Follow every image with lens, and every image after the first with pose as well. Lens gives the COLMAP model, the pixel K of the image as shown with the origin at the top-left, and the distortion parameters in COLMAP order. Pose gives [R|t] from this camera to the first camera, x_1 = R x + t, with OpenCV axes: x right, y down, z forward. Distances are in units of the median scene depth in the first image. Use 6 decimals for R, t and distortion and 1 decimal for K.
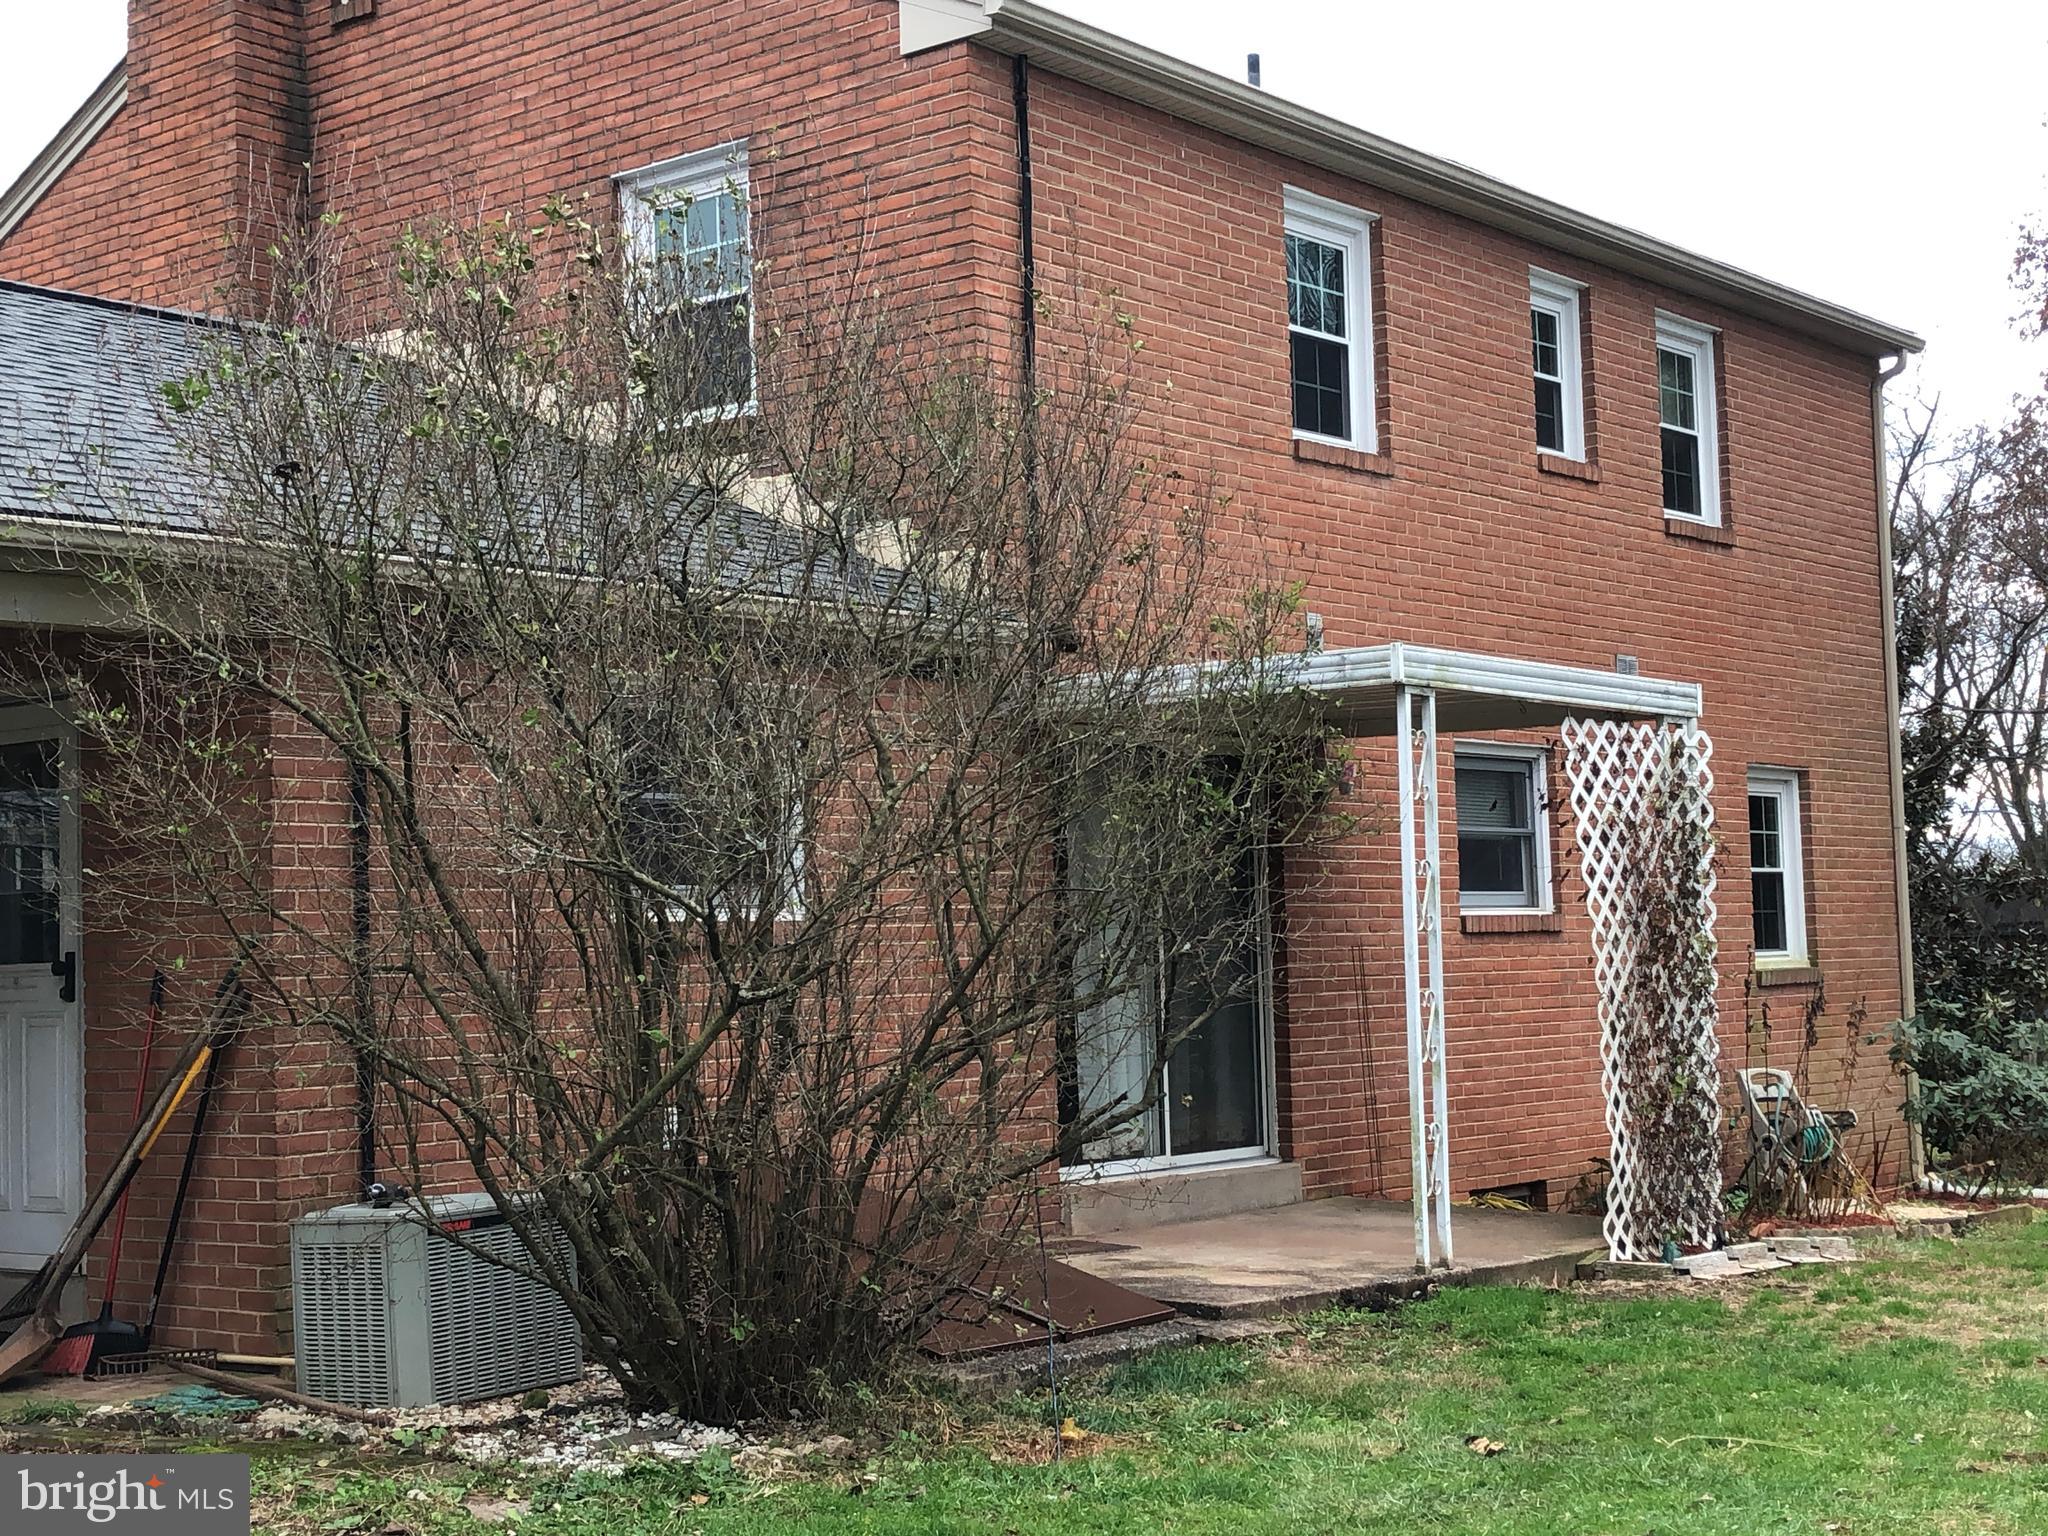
lens RADIAL K [[2880.0, 0, 1024.0], [0, 2880.0, 768.0], [0, 0, 1]] dist [0.215488, -0.832833]
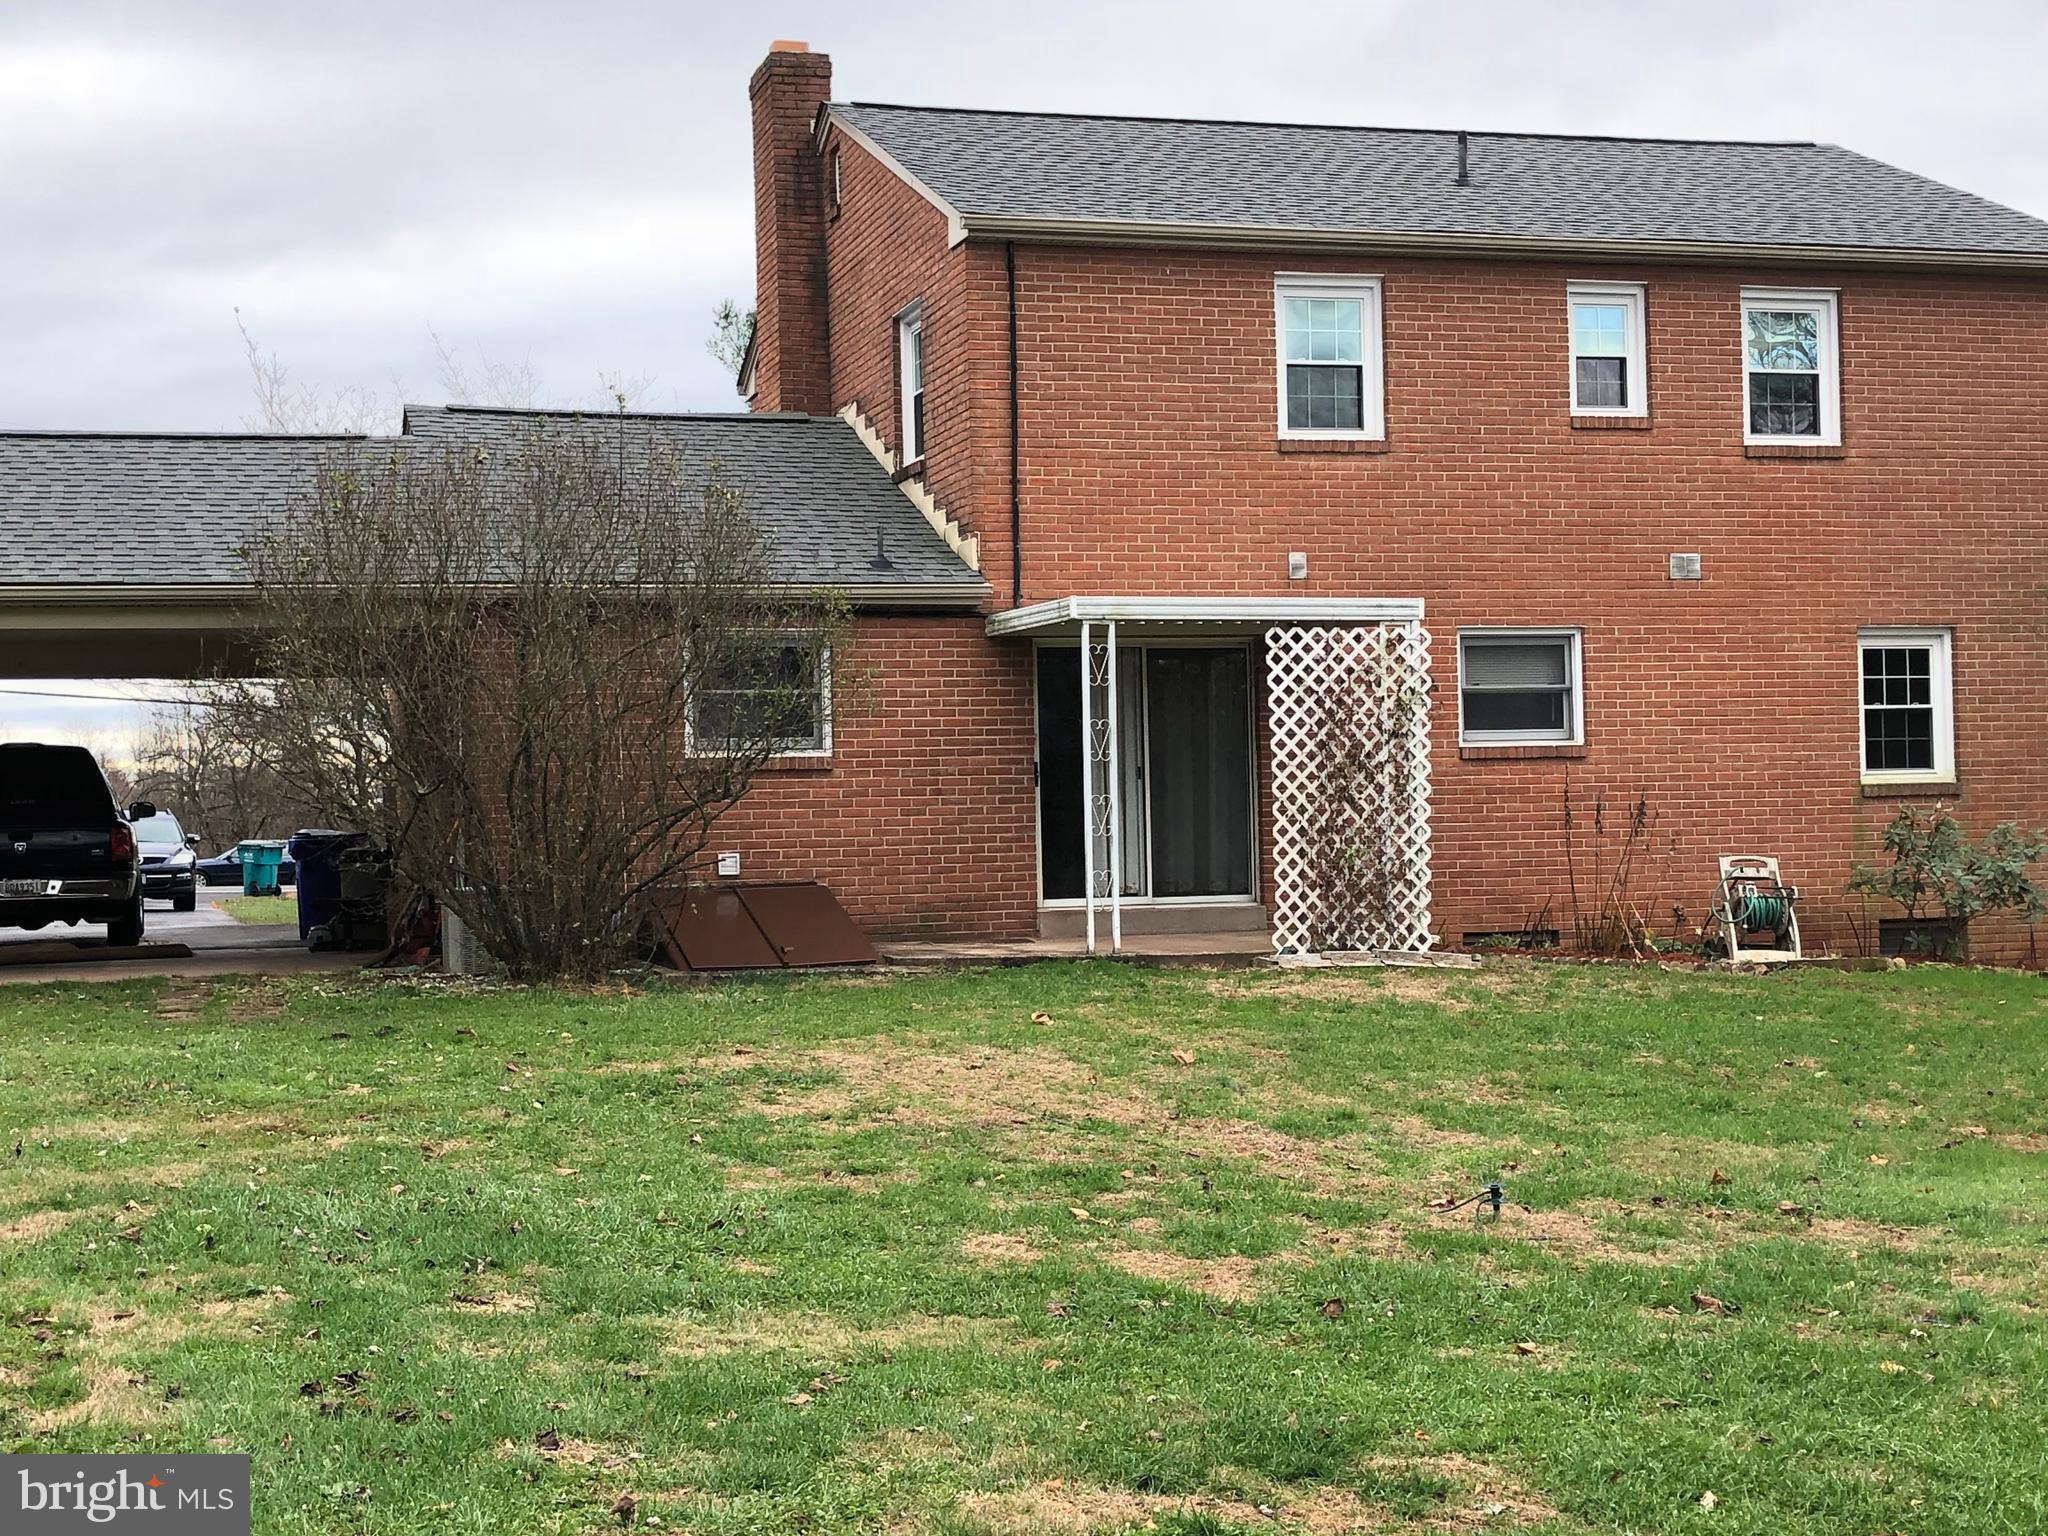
lens RADIAL K [[2880.0, 0, 1024.0], [0, 2880.0, 768.0], [0, 0, 1]] dist [0.215488, -0.832833]
pose [[0.823633, 0.000146, -0.567123, 0.928414], [0.036245, 0.997942, 0.052896, -0.027807], [0.565964, -0.064123, 0.821933, -0.383384]]
